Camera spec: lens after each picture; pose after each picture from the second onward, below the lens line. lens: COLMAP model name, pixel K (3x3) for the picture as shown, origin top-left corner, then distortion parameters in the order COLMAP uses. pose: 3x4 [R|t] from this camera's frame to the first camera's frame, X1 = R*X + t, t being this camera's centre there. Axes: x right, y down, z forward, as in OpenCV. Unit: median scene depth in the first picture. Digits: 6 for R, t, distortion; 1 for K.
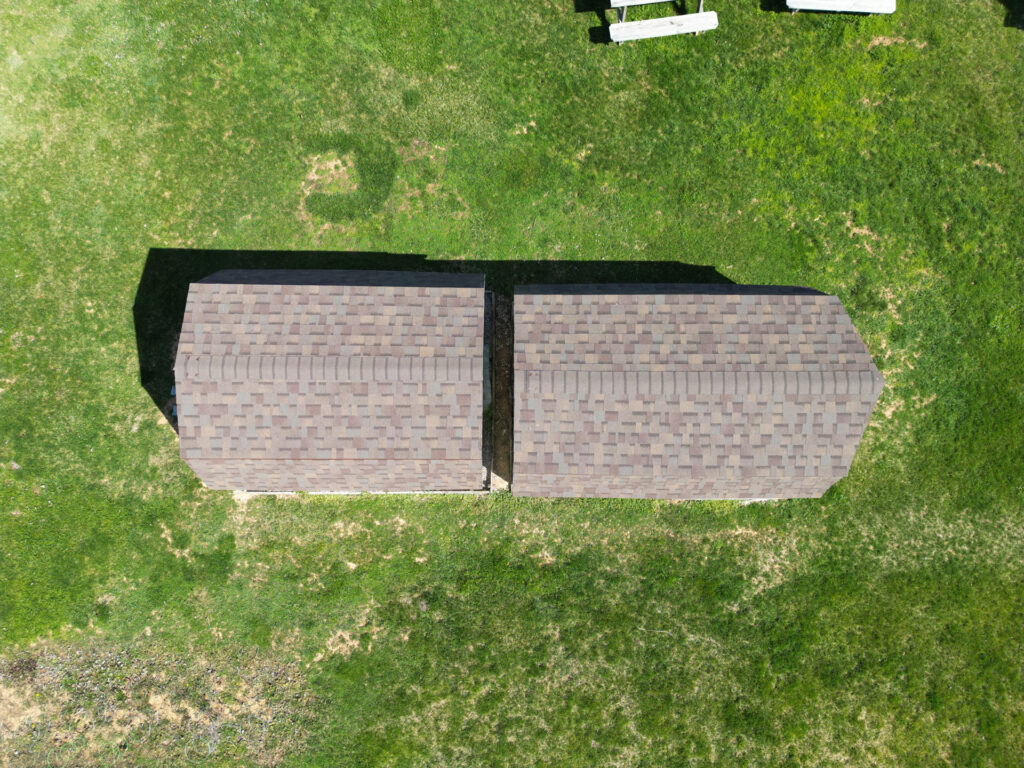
lens RADIAL K [[723.0, 0, 509.8], [0, 723.0, 387.2], [0, 0, 1]] dist [0.053780, -0.047286]
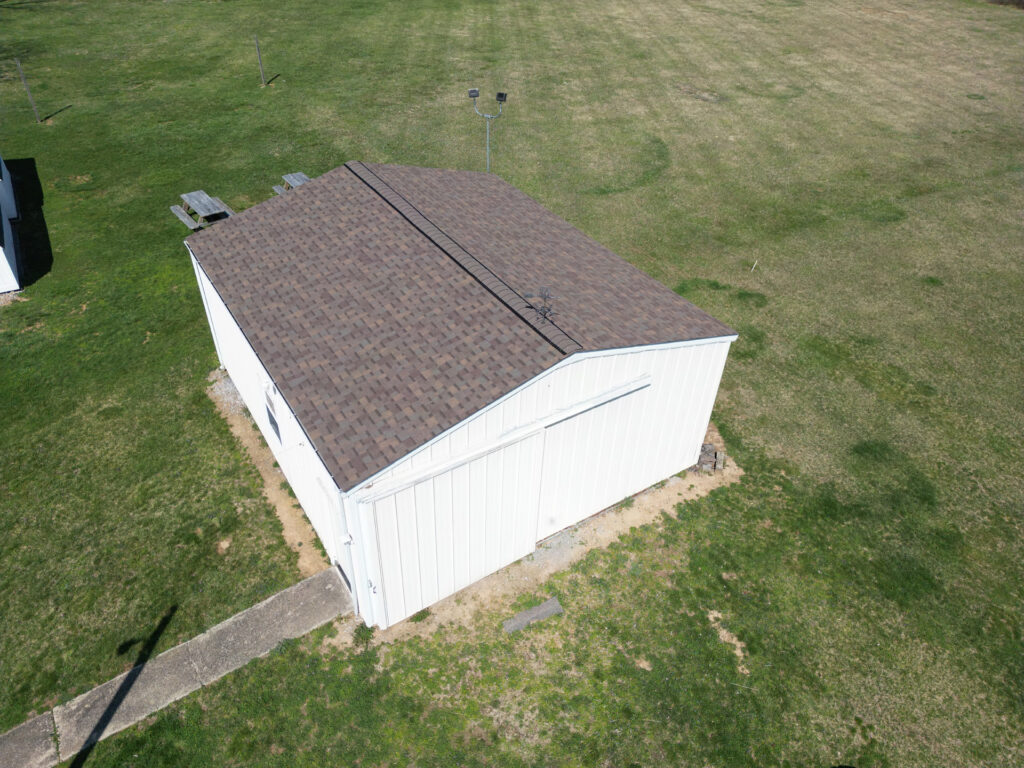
lens RADIAL K [[723.0, 0, 509.8], [0, 723.0, 387.2], [0, 0, 1]] dist [0.053780, -0.047286]
pose [[0.520914, 0.532180, -0.667407, 2.187196], [-0.851482, 0.379115, -0.362285, -0.370898], [0.060223, 0.757004, 0.650629, 0.162010]]
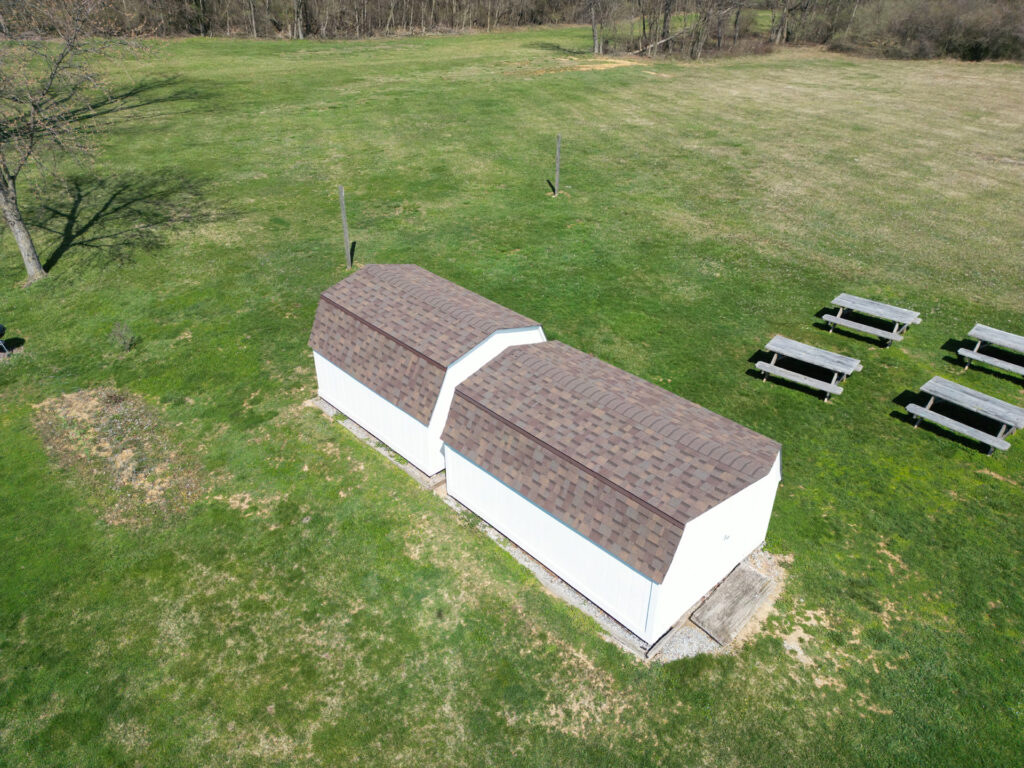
lens RADIAL K [[723.0, 0, 509.8], [0, 723.0, 387.2], [0, 0, 1]] dist [0.053780, -0.047286]
pose [[0.694860, 0.369927, -0.616704, 0.665122], [-0.715597, 0.440757, -0.541899, 0.576375], [0.071354, 0.817855, 0.570983, 0.256895]]
